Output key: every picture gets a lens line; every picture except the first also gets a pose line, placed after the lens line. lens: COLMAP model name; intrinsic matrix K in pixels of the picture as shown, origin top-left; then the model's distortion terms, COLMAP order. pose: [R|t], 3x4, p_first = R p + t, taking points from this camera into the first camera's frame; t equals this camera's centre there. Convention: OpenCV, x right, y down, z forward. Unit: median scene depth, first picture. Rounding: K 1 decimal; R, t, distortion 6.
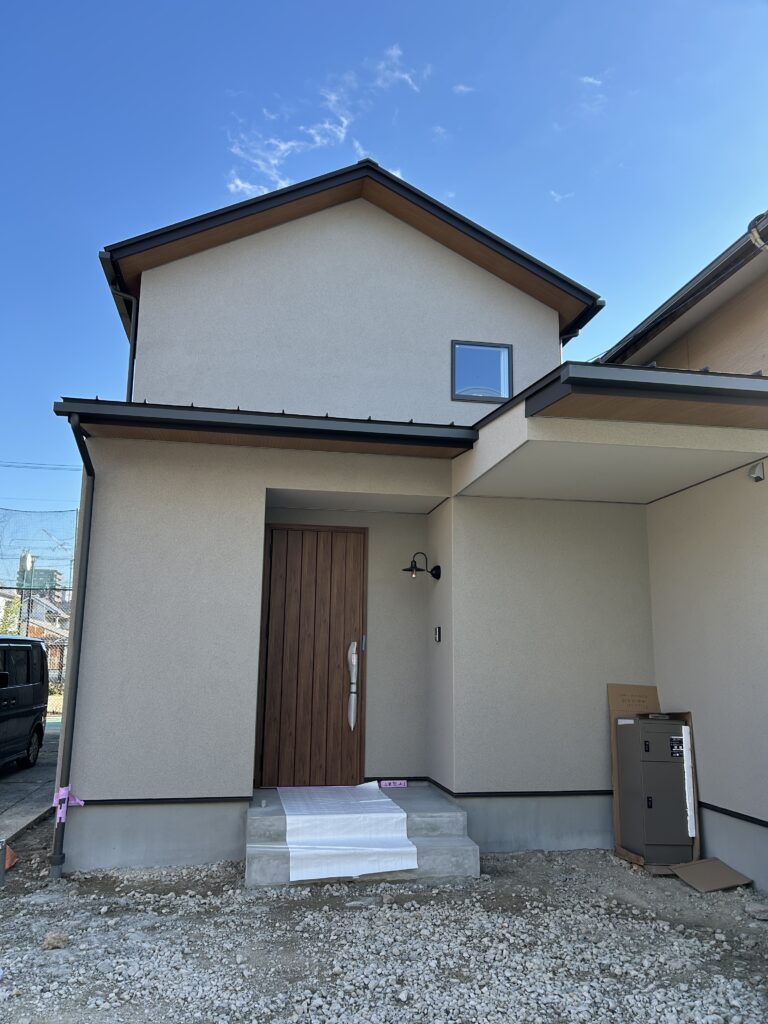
lens RADIAL K [[770.1, 0, 380.0], [0, 770.1, 505.5], [0, 0, 1]] dist [0.041715, -0.027601]
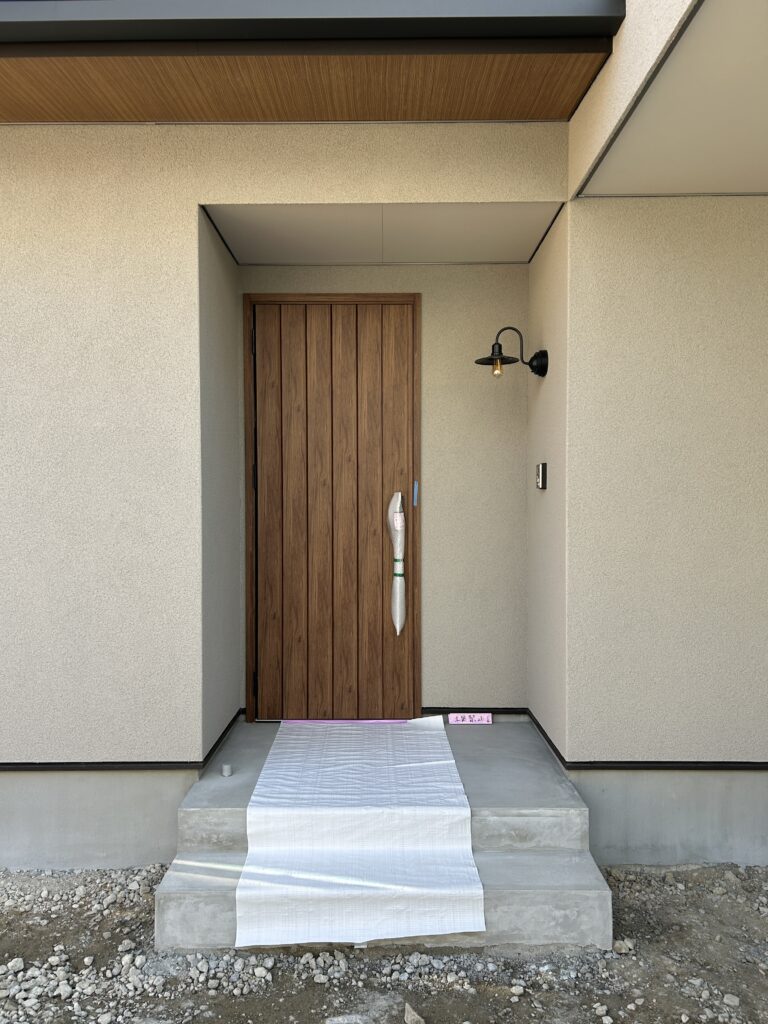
lens RADIAL K [[770.1, 0, 374.6], [0, 770.1, 520.4], [0, 0, 1]] dist [0.041715, -0.027601]
pose [[0.982924, -0.010722, -0.183698, 0.067867], [0.050849, 0.975255, 0.215157, 0.084289], [0.176845, -0.220824, 0.959147, 0.511352]]
